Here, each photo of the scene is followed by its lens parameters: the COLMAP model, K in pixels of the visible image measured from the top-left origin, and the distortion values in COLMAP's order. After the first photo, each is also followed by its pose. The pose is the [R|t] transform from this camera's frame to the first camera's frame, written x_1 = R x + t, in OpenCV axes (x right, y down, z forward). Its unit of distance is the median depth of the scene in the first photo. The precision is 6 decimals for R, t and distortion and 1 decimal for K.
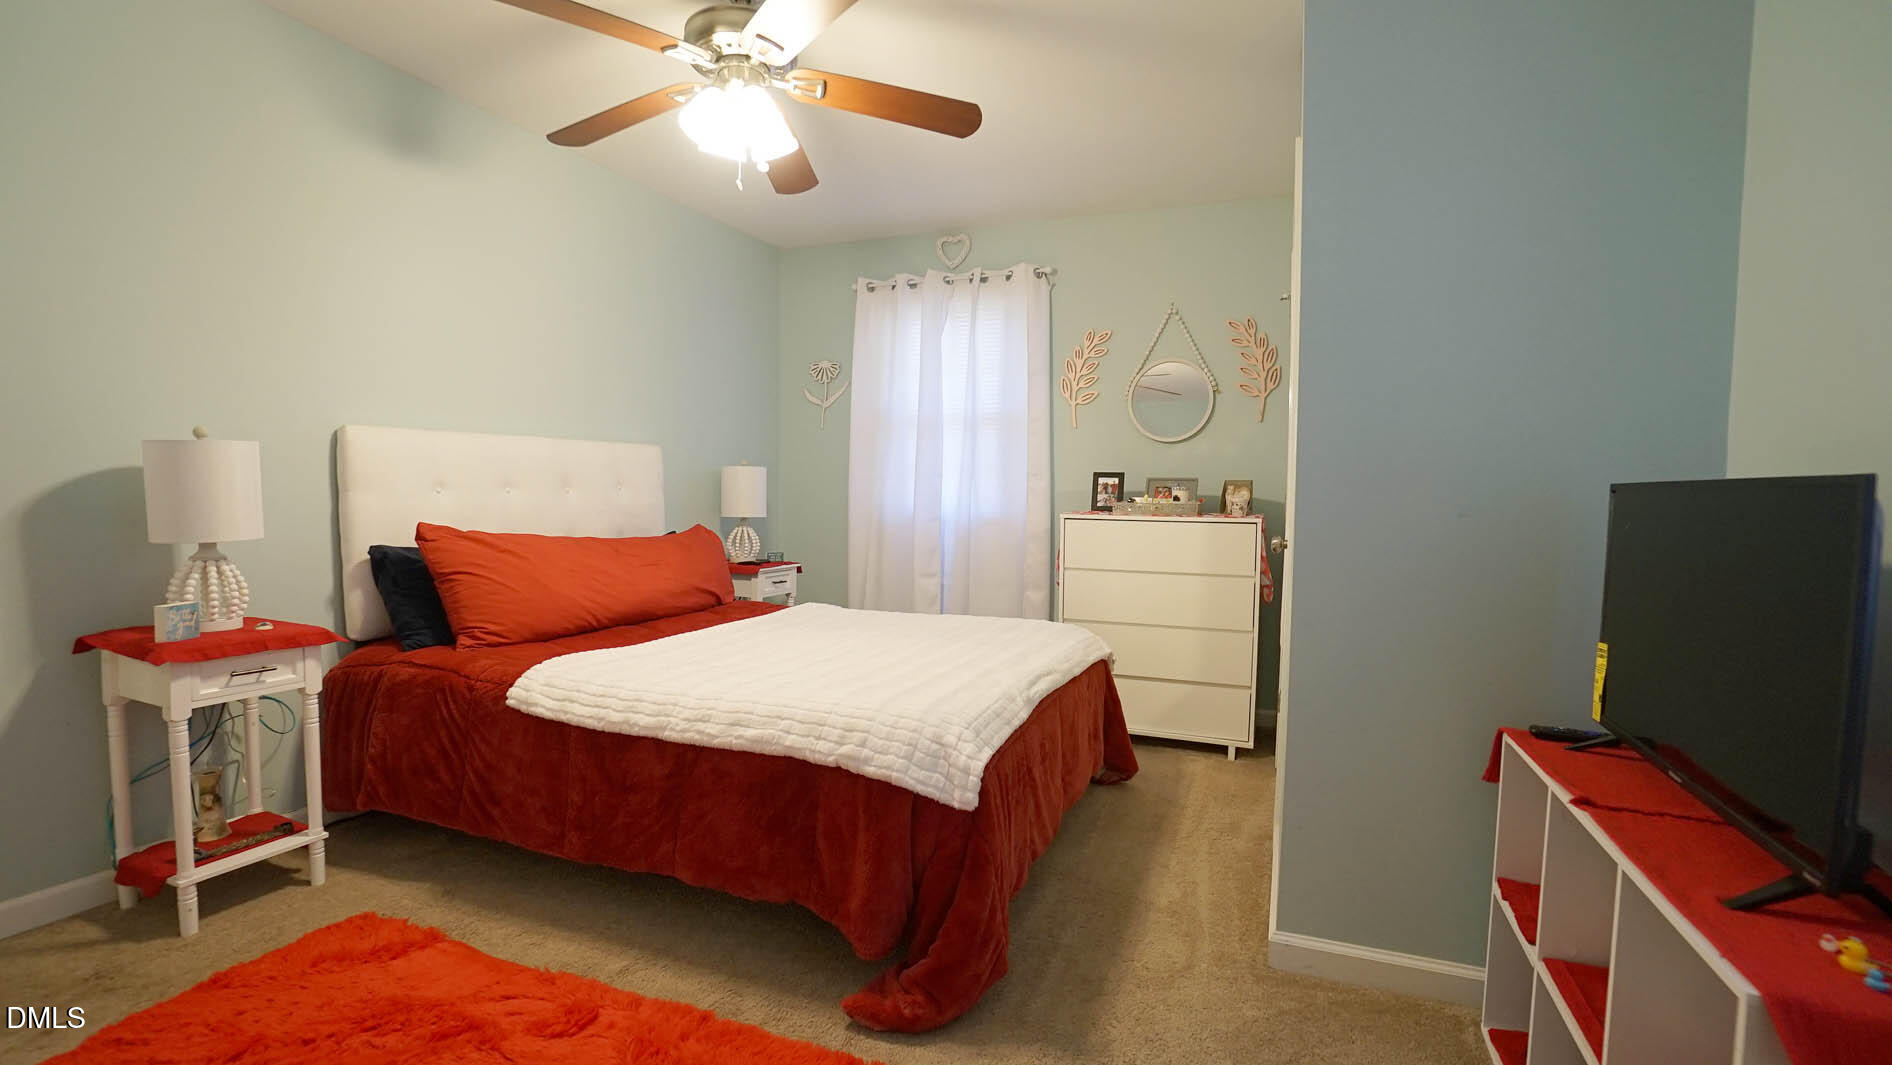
lens RADIAL K [[830.2, 0, 946.5], [0, 830.2, 537.6], [0, 0, 1]] dist [-0.054711, 0.015329]
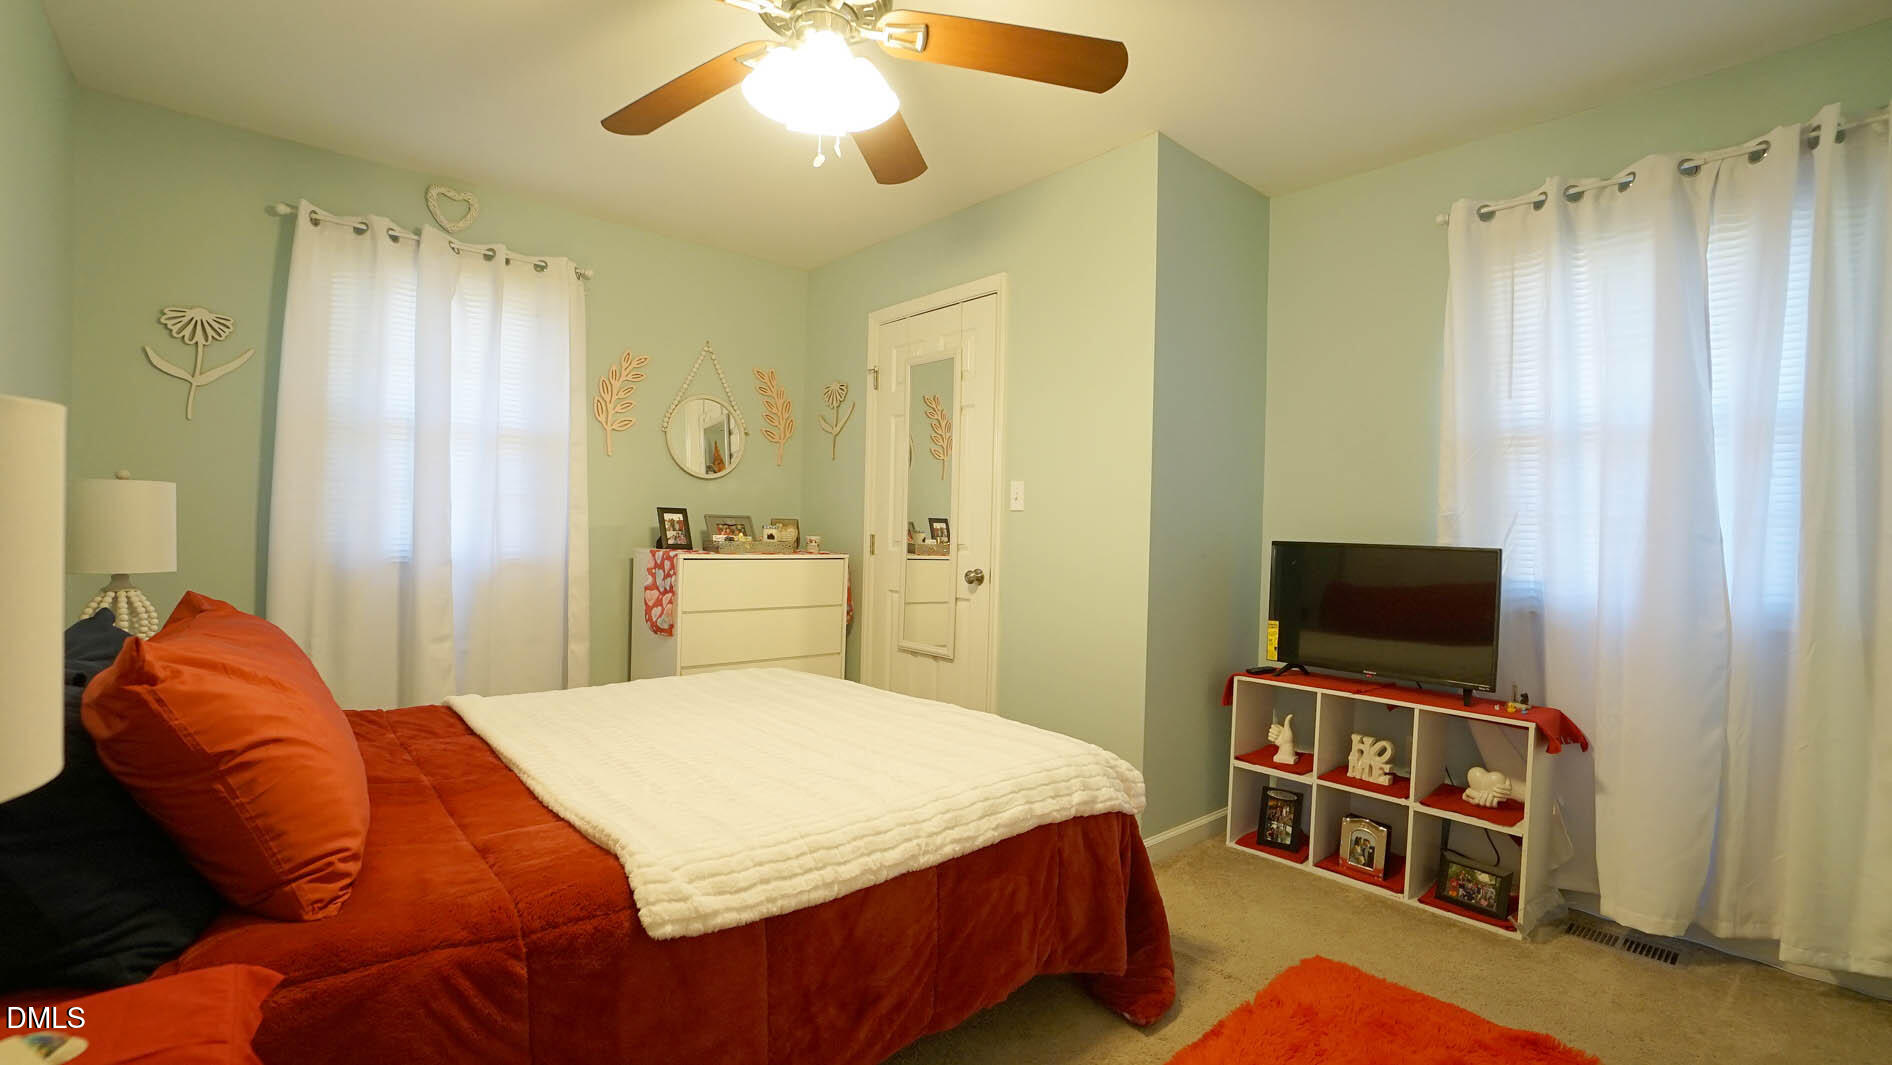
lens RADIAL K [[830.2, 0, 952.0], [0, 830.2, 533.1], [0, 0, 1]] dist [-0.054711, 0.015329]
pose [[0.435790, -0.009768, 0.899995, -0.493359], [0.022407, 0.999749, 0.000001, -0.040537], [-0.899769, 0.020166, 0.435900, 0.282191]]
